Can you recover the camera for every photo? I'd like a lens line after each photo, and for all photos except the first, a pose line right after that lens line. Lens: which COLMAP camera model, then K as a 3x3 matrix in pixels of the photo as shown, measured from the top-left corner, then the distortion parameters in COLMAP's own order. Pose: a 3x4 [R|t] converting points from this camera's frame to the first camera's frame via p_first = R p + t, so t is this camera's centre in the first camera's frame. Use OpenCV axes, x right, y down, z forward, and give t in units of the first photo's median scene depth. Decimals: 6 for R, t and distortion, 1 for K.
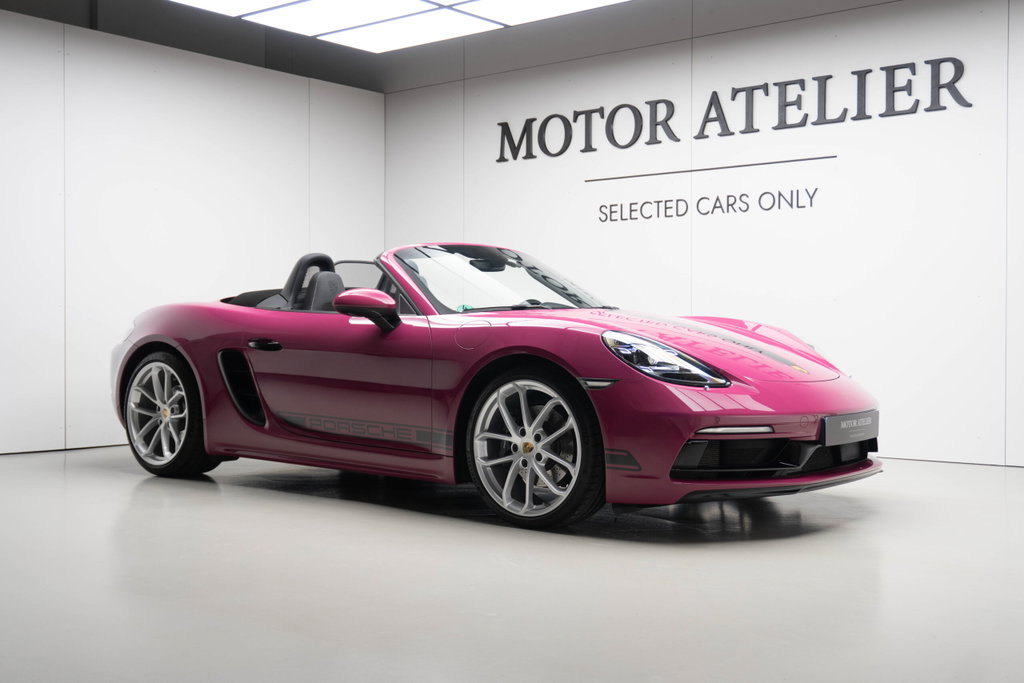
lens RADIAL K [[1255.4, 0, 506.6], [0, 1255.4, 336.5], [0, 0, 1]] dist [0.031321, 0.000000]
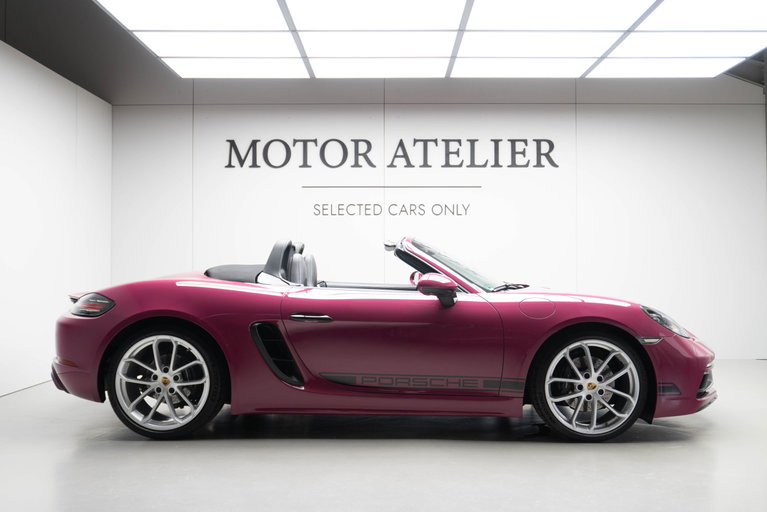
lens RADIAL K [[706.7, 0, 388.6], [0, 706.7, 252.1], [0, 0, 1]] dist [-0.013131, 0.013239]
pose [[0.754517, 0.010504, 0.656196, -0.461765], [0.003039, 0.999805, -0.019499, -0.034573], [-0.656273, 0.016707, 0.754338, 0.349693]]
